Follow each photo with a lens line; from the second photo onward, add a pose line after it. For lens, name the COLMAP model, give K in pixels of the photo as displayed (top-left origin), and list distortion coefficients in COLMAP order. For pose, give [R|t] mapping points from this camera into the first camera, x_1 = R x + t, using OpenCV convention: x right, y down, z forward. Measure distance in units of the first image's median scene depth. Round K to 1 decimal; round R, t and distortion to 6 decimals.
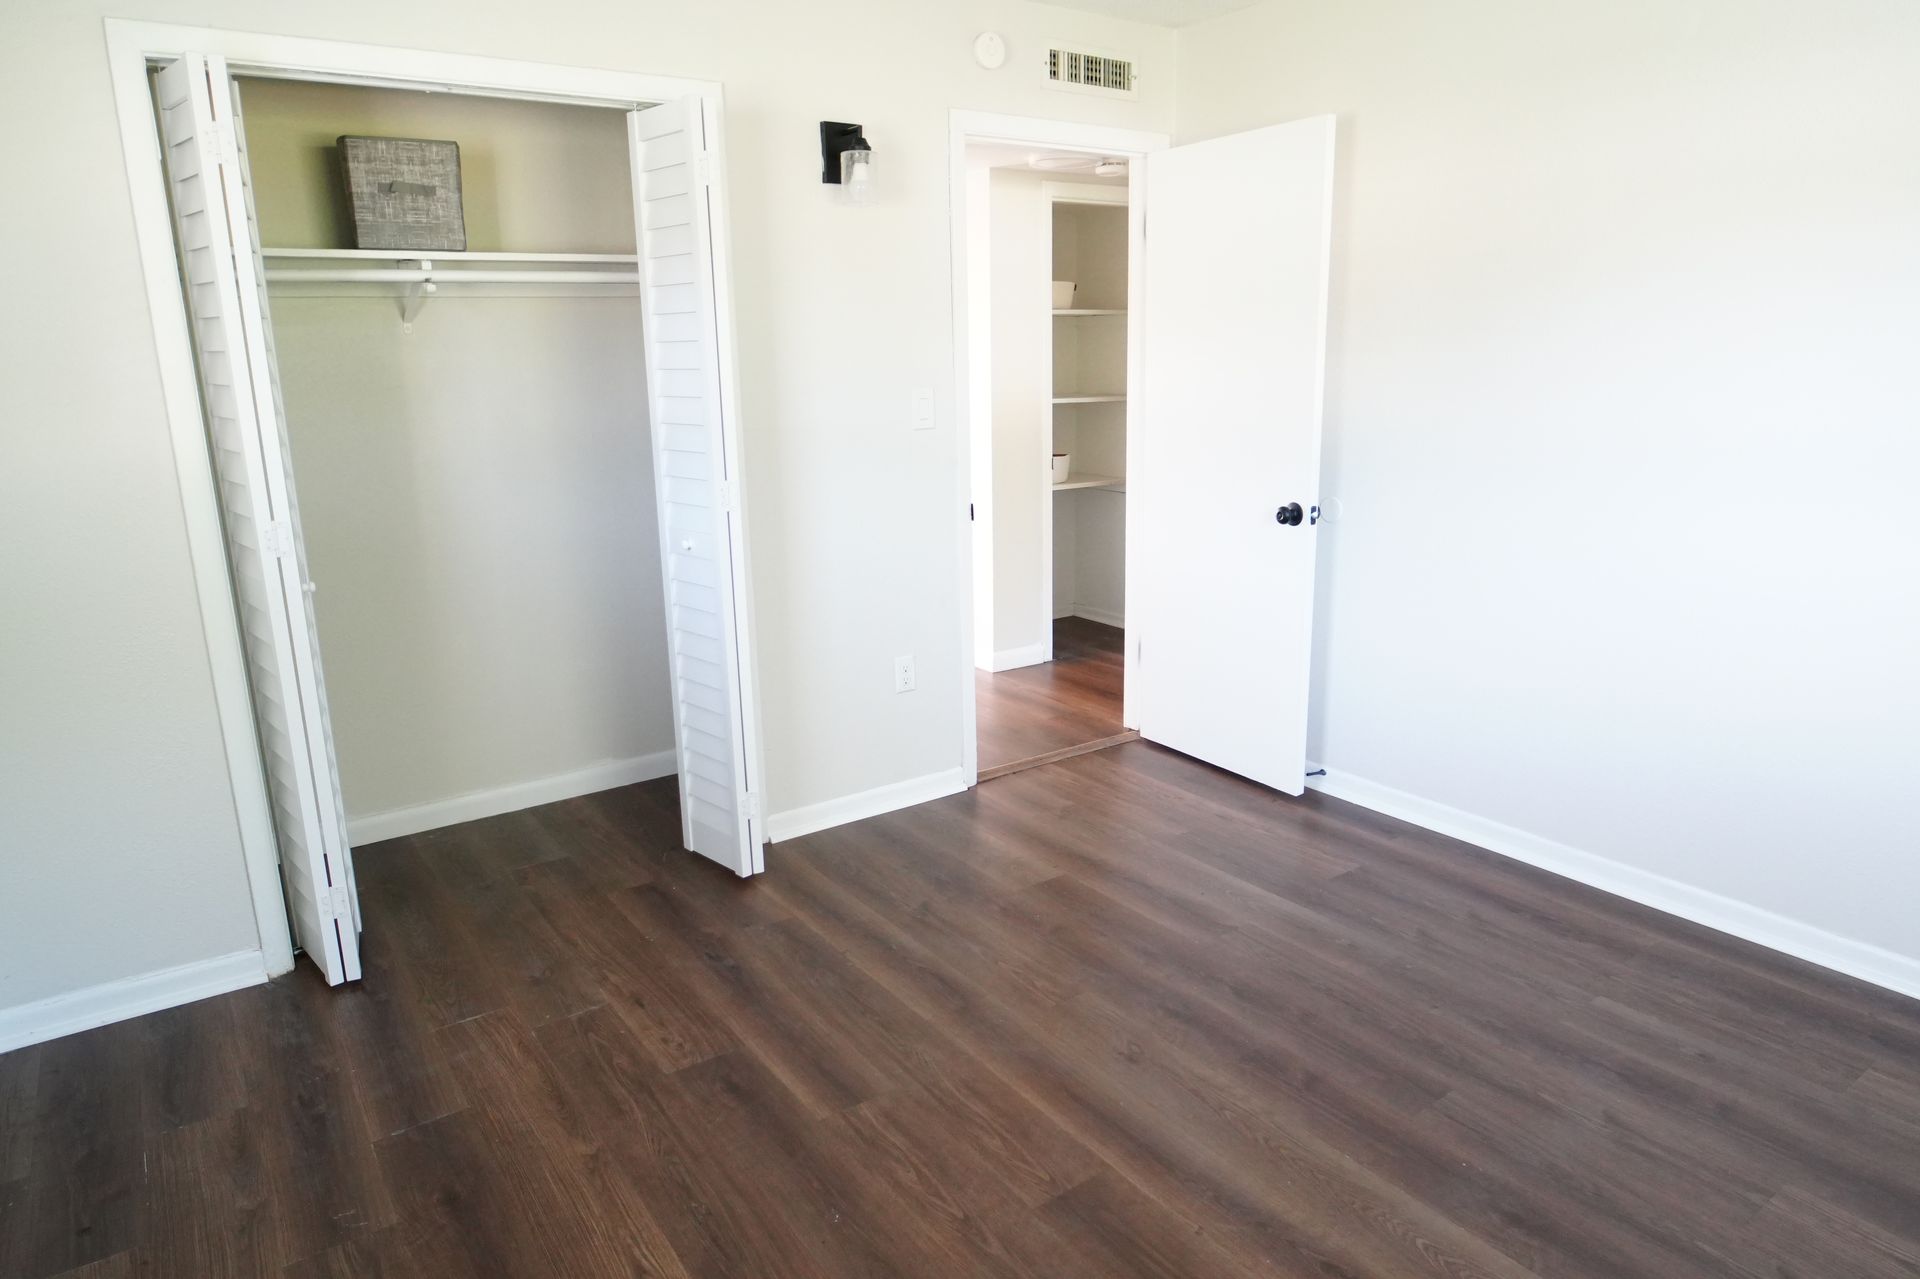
lens RADIAL K [[1181.5, 0, 961.8], [0, 1181.5, 634.4], [0, 0, 1]] dist [-0.036303, 0.020918]
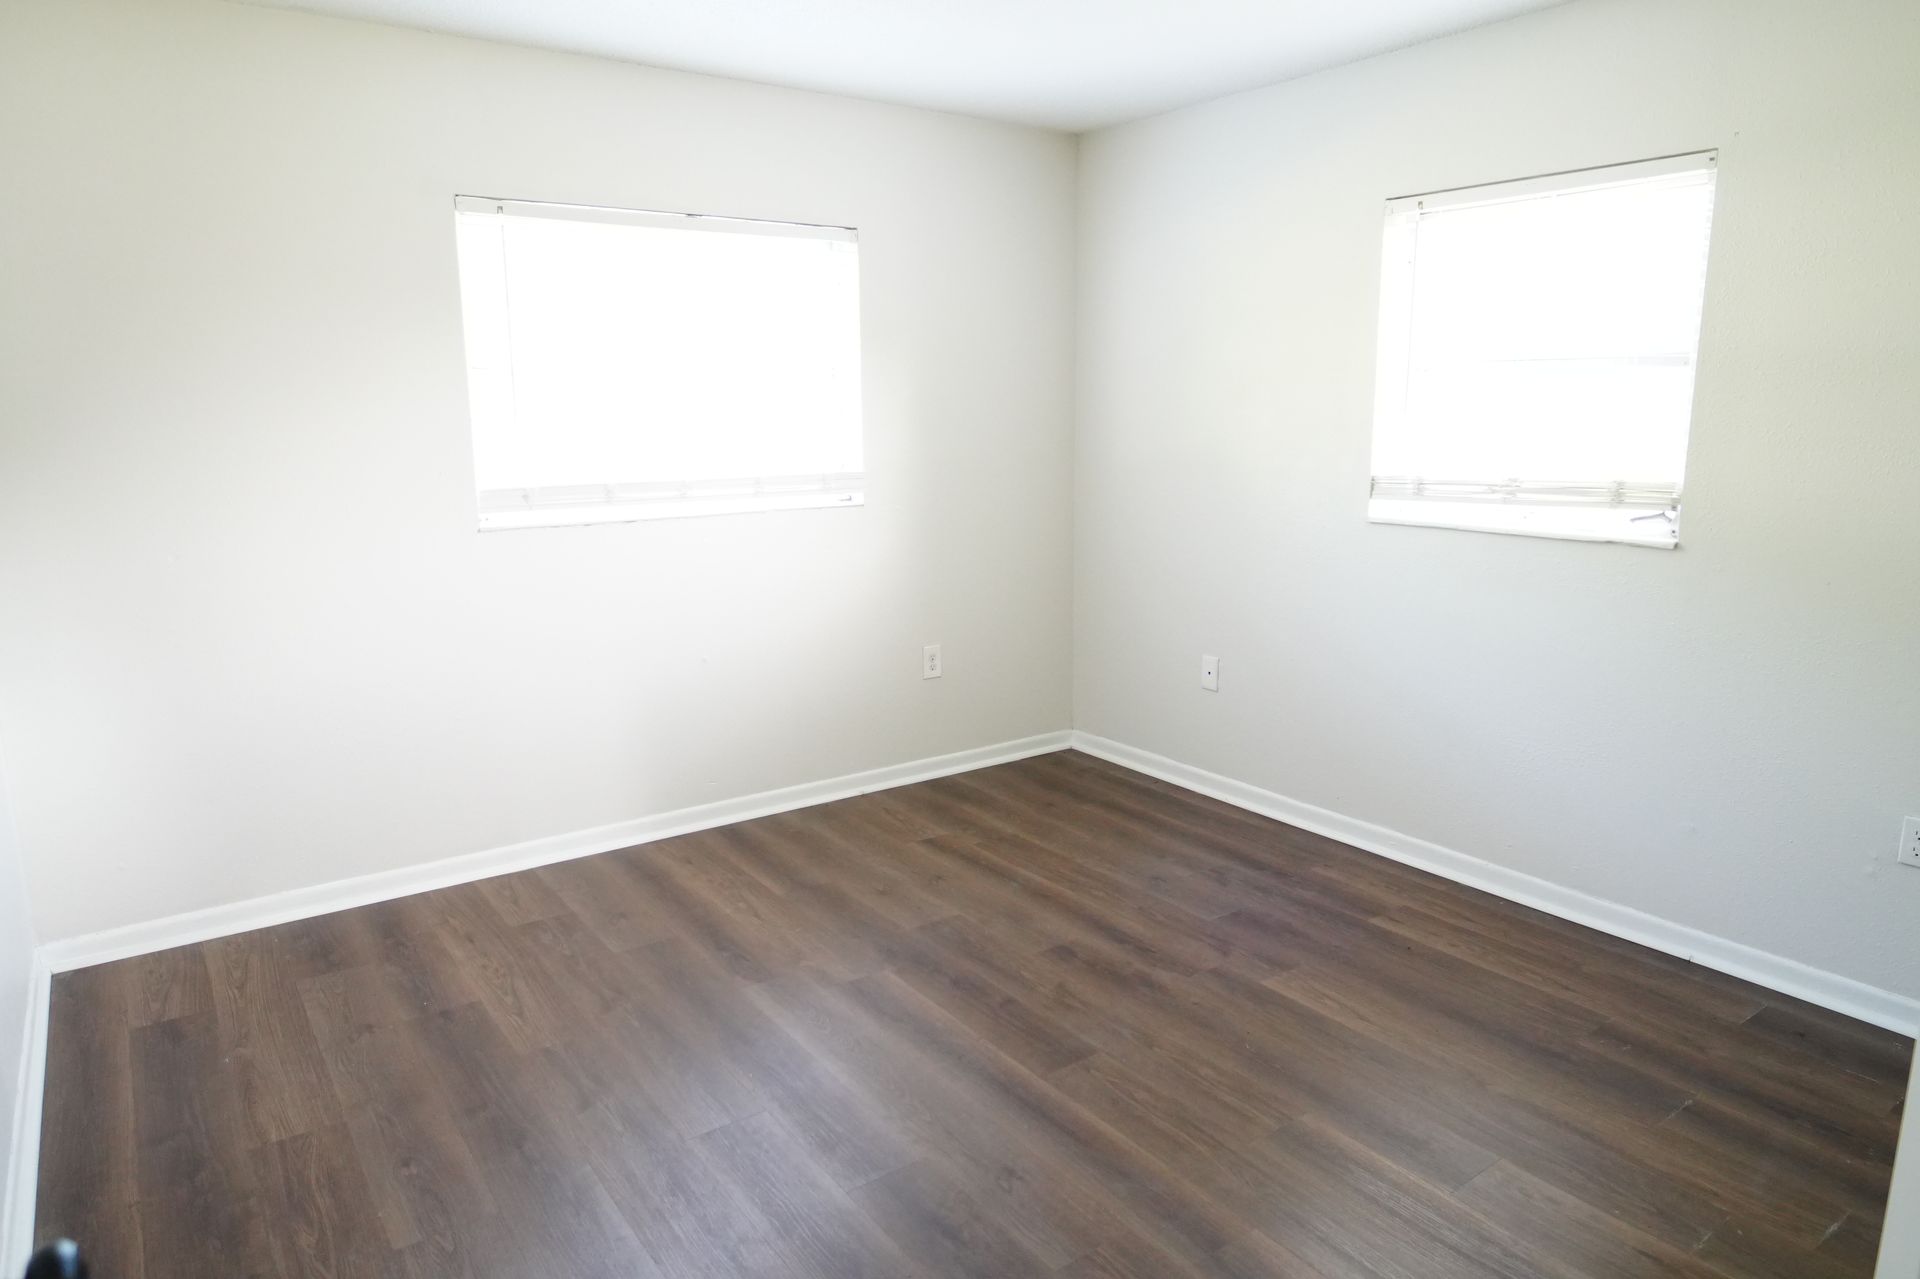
lens RADIAL K [[1181.5, 0, 961.8], [0, 1181.5, 634.4], [0, 0, 1]] dist [-0.036303, 0.020918]
pose [[-0.999622, 0.025796, -0.009465, 0.195387], [0.019500, 0.908664, 0.417072, -0.438825], [0.019360, 0.416730, -0.908824, 1.800725]]
